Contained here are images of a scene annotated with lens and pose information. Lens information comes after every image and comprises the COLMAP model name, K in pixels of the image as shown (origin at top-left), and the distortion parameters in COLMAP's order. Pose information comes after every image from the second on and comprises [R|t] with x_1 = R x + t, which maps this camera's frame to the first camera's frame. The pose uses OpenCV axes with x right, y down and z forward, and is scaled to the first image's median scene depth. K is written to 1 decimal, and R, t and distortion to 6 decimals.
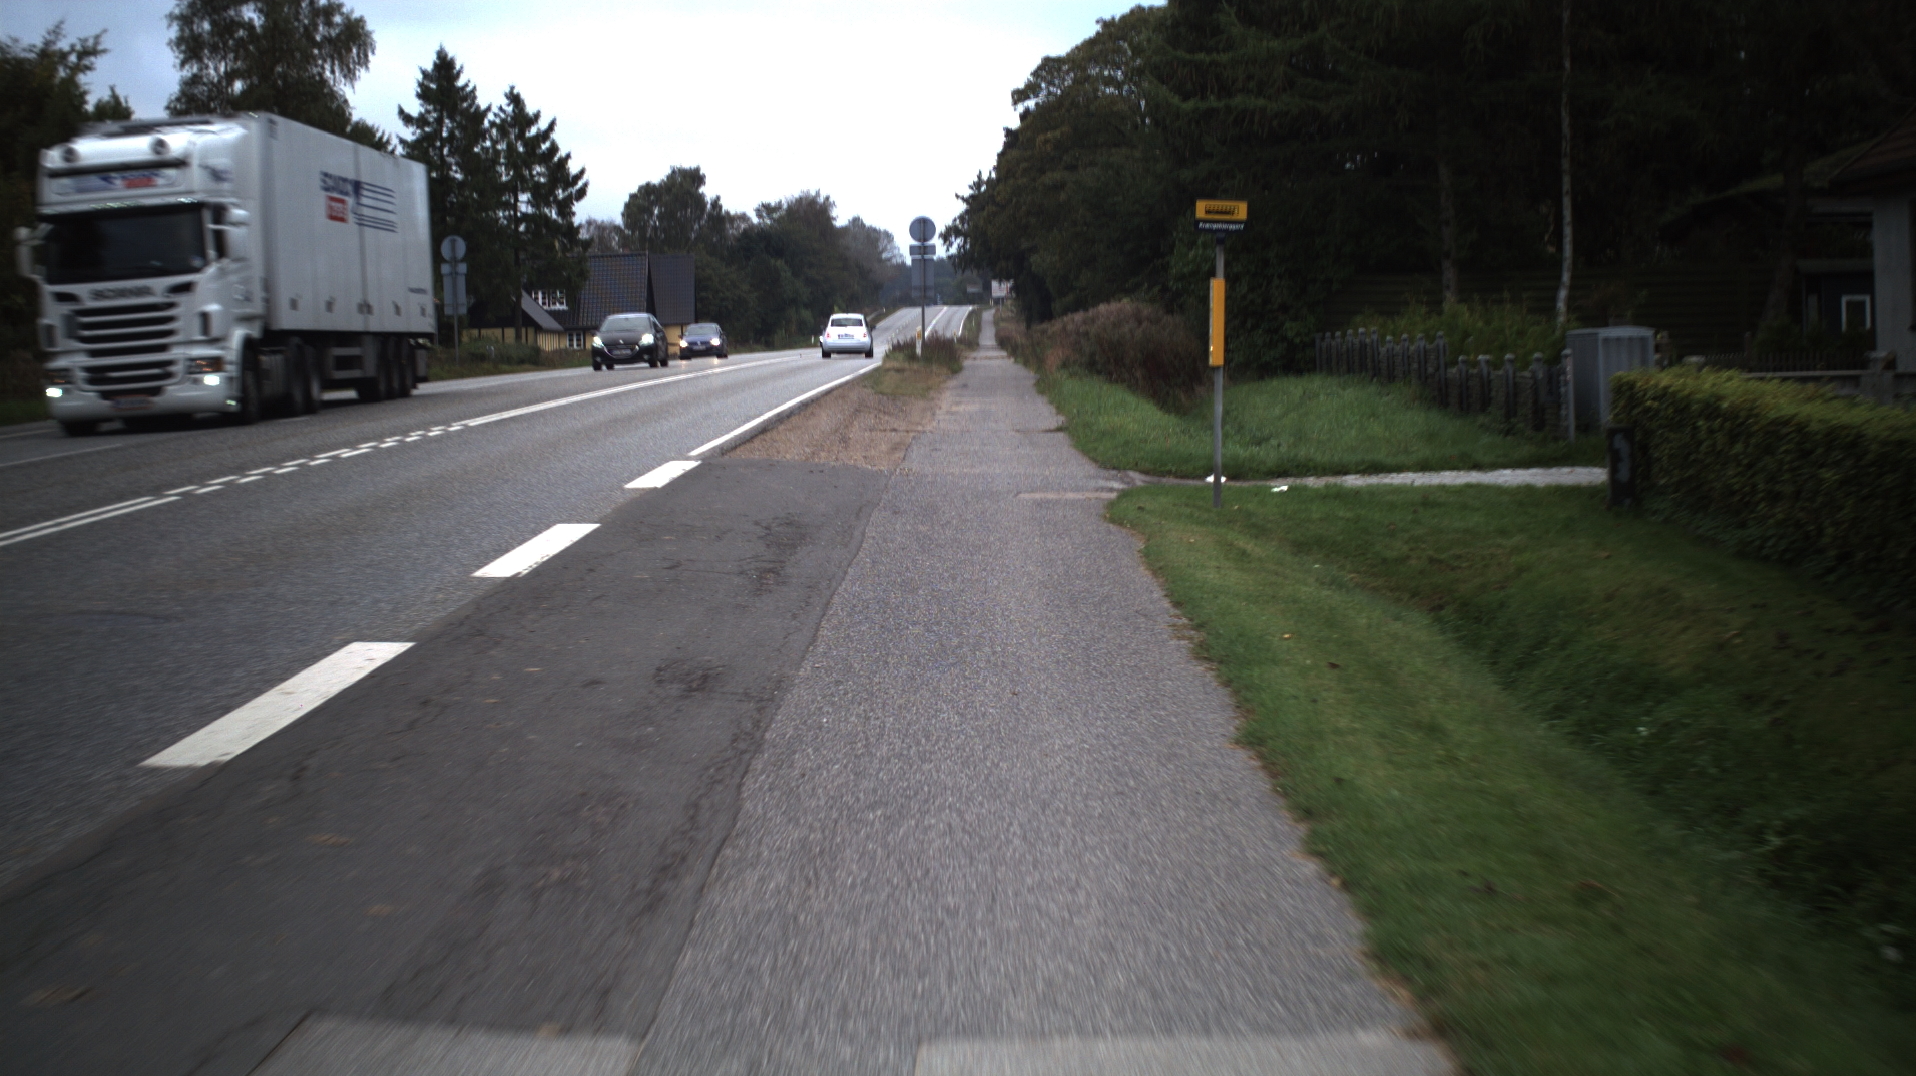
lens RADIAL K [[13549.6, 0, 965.8], [0, 13549.6, 548.9], [0, 0, 1]] dist [-4.583996, 0.000000]
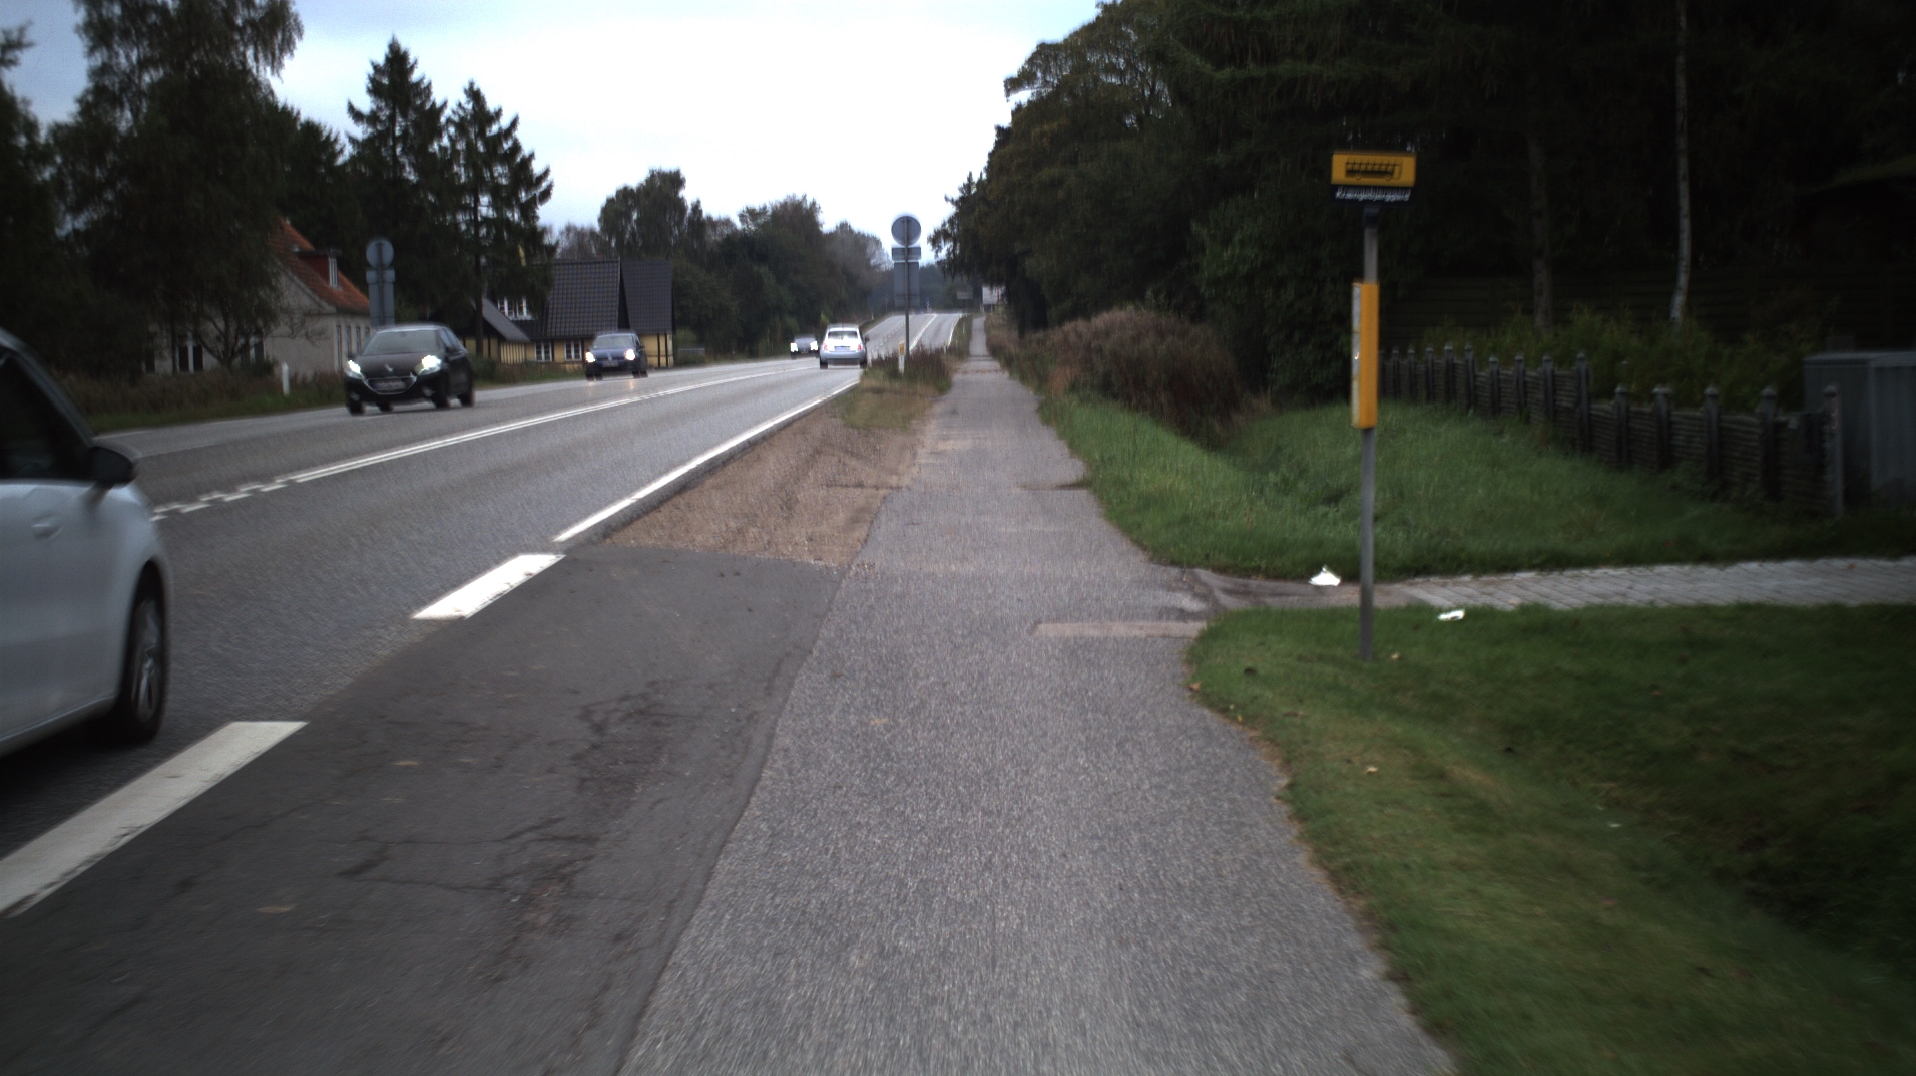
lens RADIAL K [[13549.6, 0, 965.8], [0, 13549.6, 544.3], [0, 0, 1]] dist [-4.583996, 0.000000]
pose [[0.999993, -0.003753, 0.000666, 0.000080], [0.003753, 0.999993, -0.000793, -0.003373], [-0.000663, 0.000795, 0.999999, 0.170437]]
